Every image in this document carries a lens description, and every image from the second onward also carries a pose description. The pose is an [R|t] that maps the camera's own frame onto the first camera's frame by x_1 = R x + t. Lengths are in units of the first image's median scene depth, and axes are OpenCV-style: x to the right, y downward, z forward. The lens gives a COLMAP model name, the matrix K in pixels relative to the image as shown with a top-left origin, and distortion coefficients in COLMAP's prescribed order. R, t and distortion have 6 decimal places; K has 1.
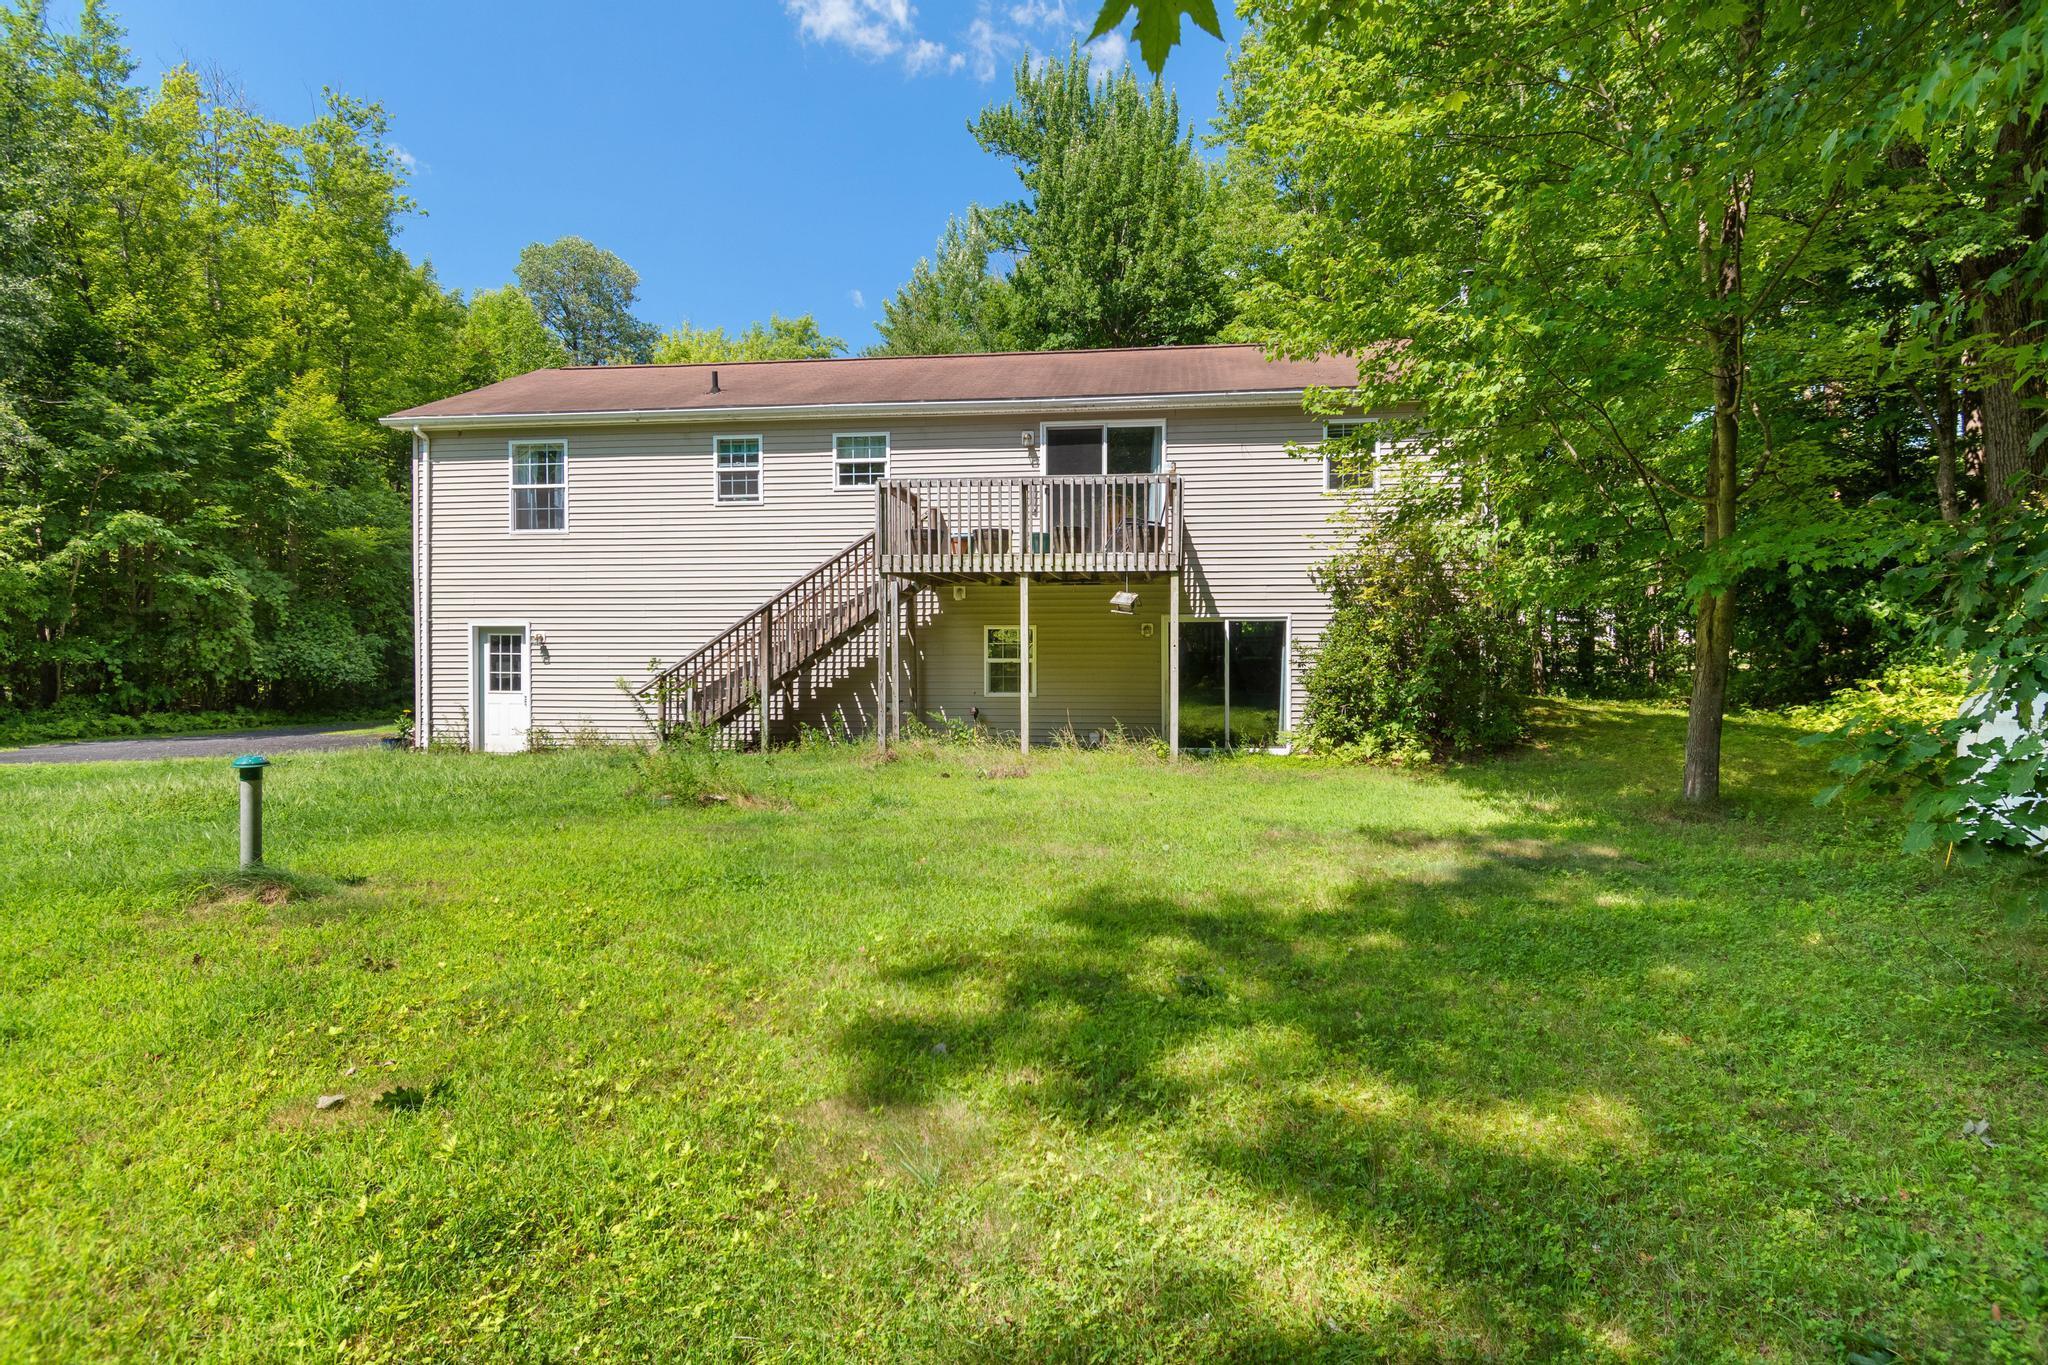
lens RADIAL K [[1121.6, 0, 1031.1], [0, 1121.6, 671.0], [0, 0, 1]] dist [0.001874, 0.001999]
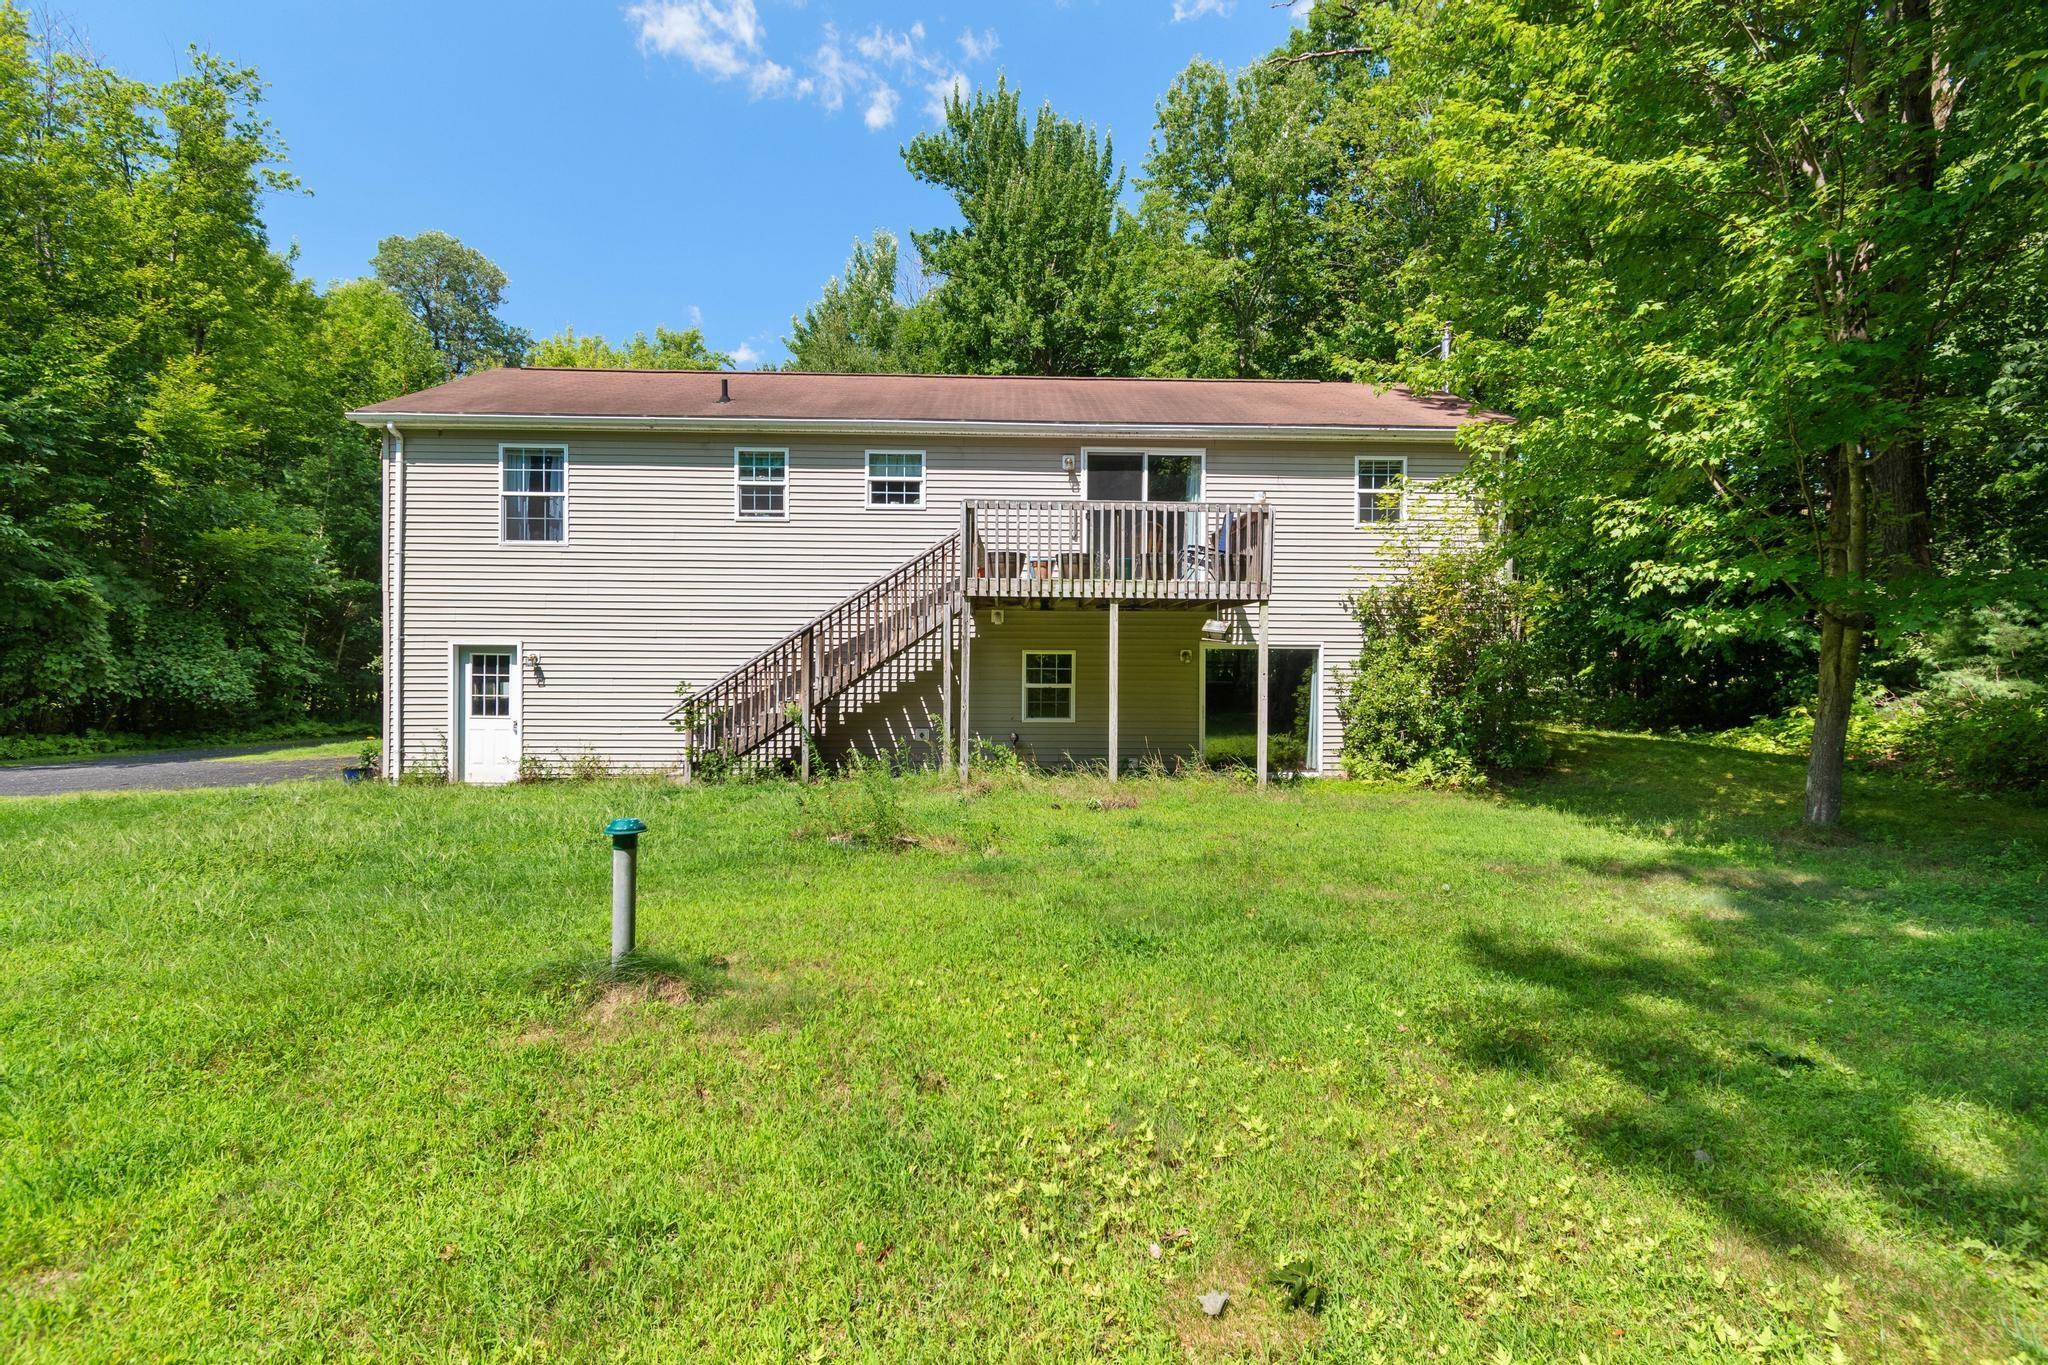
lens RADIAL K [[1070.9, 0, 1023.6], [0, 1070.9, 688.3], [0, 0, 1]] dist [0.006938, -0.003790]
pose [[0.986524, 0.003702, 0.163572, -0.181687], [-0.003915, 0.999992, 0.000976, -0.007216], [-0.163567, -0.001603, 0.986531, 0.062260]]
